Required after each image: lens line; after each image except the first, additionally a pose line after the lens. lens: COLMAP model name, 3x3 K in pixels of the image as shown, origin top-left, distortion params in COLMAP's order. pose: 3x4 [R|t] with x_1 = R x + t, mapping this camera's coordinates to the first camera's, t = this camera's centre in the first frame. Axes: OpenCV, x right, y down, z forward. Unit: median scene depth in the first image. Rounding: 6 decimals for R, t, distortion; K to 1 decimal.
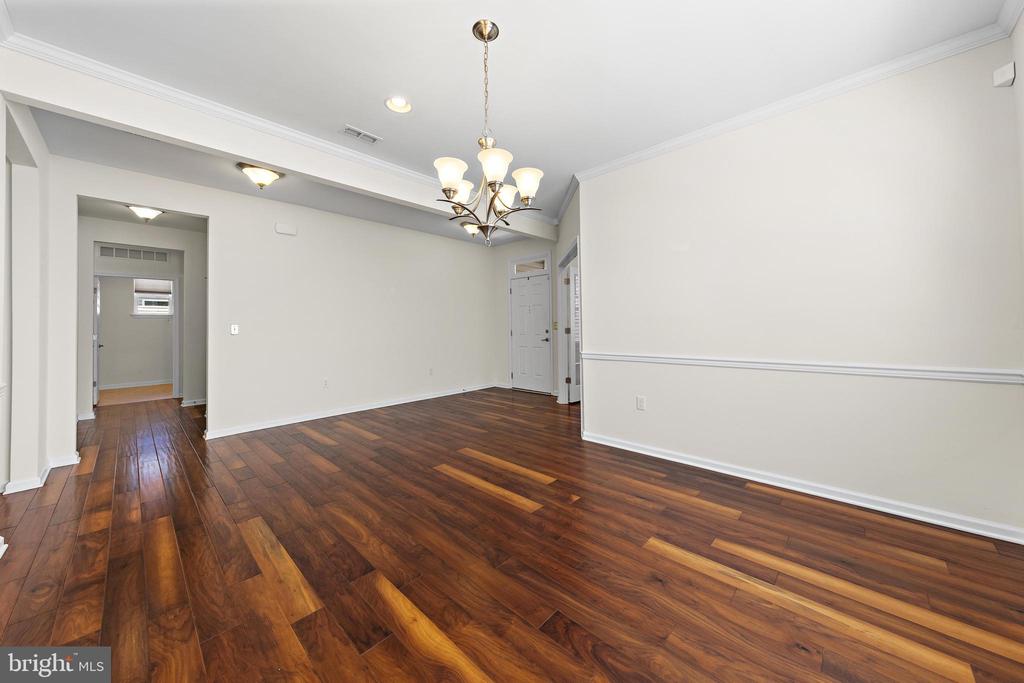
lens RADIAL K [[354.8, 0, 511.4], [0, 354.8, 319.1], [0, 0, 1]] dist [0.000131, -0.000017]
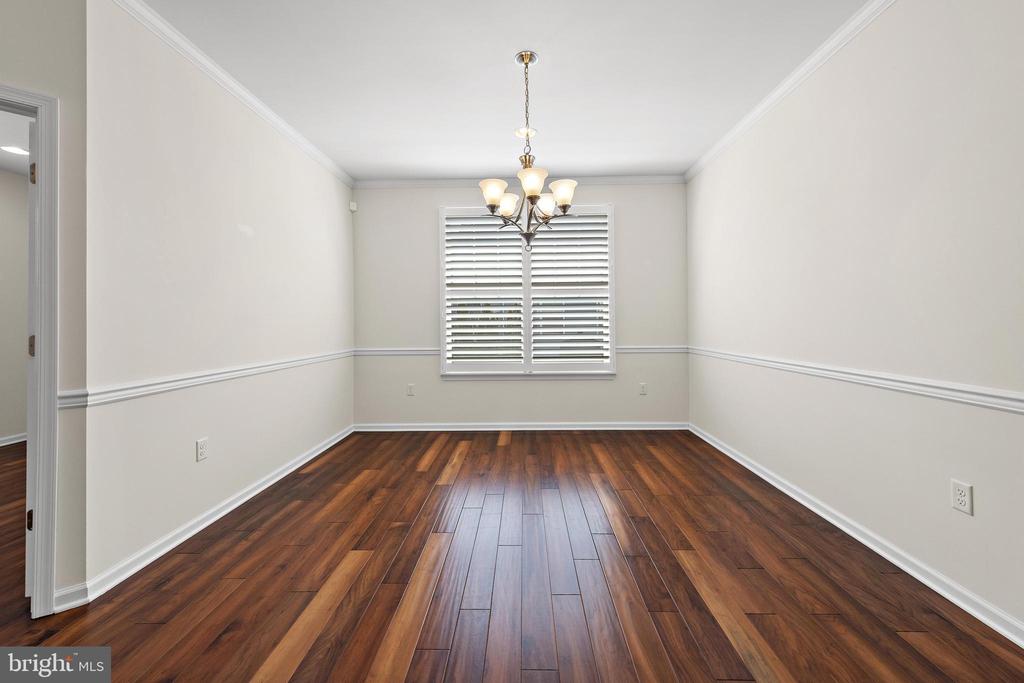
lens RADIAL K [[400.4, 0, 517.1], [0, 400.4, 319.7], [0, 0, 1]] dist [0.000222, 0.000158]
pose [[-0.675743, 0.023539, 0.736761, -0.659293], [0.001305, 0.999527, -0.030737, 0.032493], [-0.737136, -0.019808, -0.675454, 1.282481]]
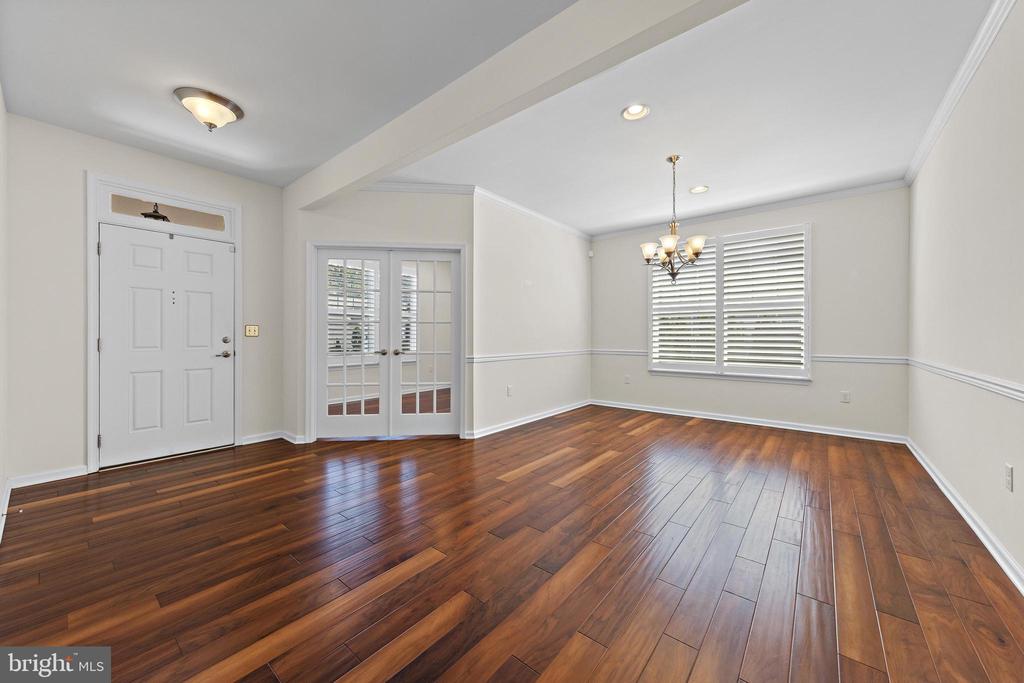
lens RADIAL K [[381.2, 0, 516.1], [0, 381.2, 338.3], [0, 0, 1]] dist [0.001994, 0.000029]
pose [[-0.077593, 0.005138, 0.996972, -1.274355], [-0.020713, 0.999763, -0.006765, 0.058213], [-0.996770, -0.021176, -0.077468, 1.304297]]
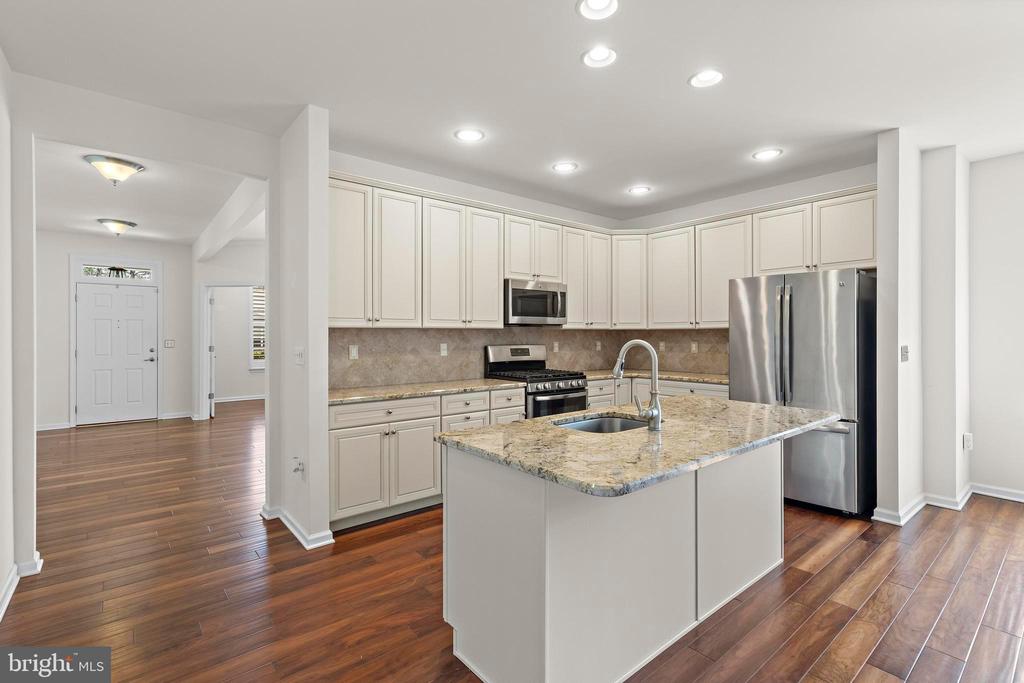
lens RADIAL K [[472.9, 0, 515.6], [0, 472.9, 334.7], [0, 0, 1]] dist [0.004697, 0.000240]
pose [[0.114139, 0.013978, 0.993367, -2.246203], [-0.022604, 0.999679, -0.011470, -0.027500], [-0.993208, -0.021145, 0.114418, -0.119243]]
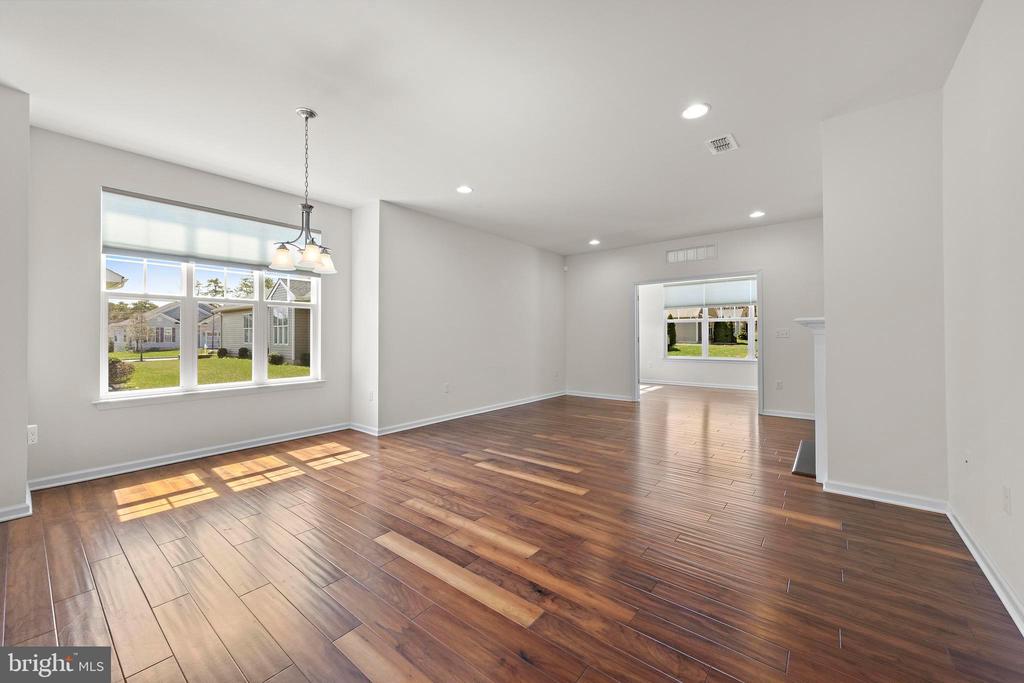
lens RADIAL K [[392.6, 0, 515.9], [0, 392.6, 333.1], [0, 0, 1]] dist [0.000123, -0.000020]
pose [[-0.995661, 0.016856, -0.091511, -1.870592], [0.019616, 0.999377, -0.029341, 0.029423], [0.090959, -0.031009, -0.995372, -0.134221]]
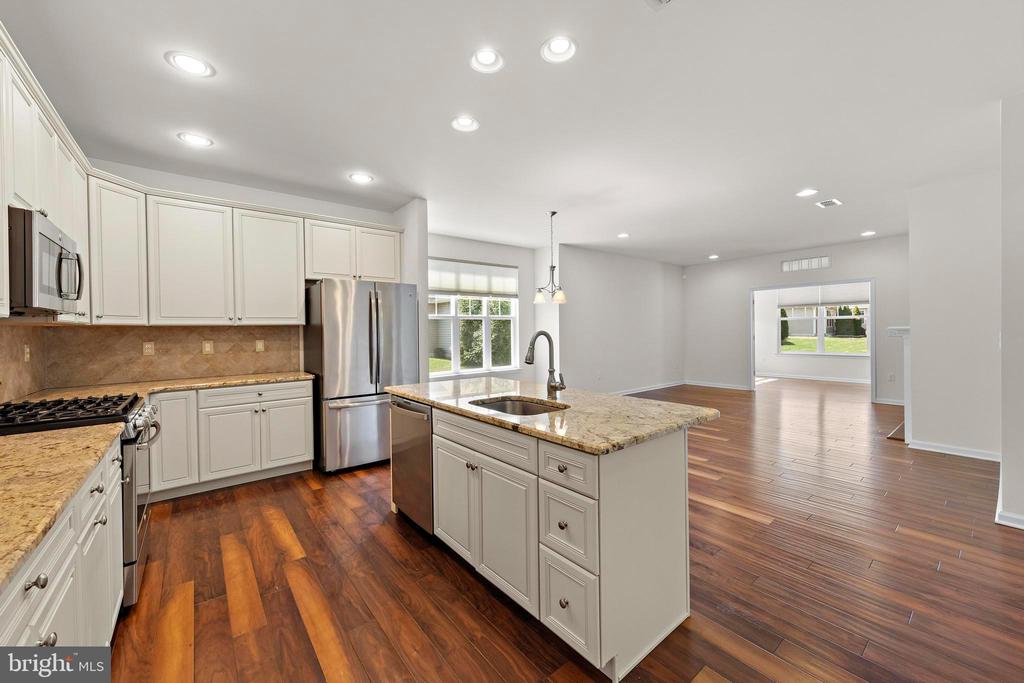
lens RADIAL K [[392.6, 0, 515.9], [0, 392.6, 333.1], [0, 0, 1]] dist [0.000123, -0.000020]
pose [[-0.991689, 0.025452, 0.126118, -1.472118], [0.023405, 0.999570, -0.017686, -0.014873], [-0.126514, -0.014587, -0.991858, 0.599872]]
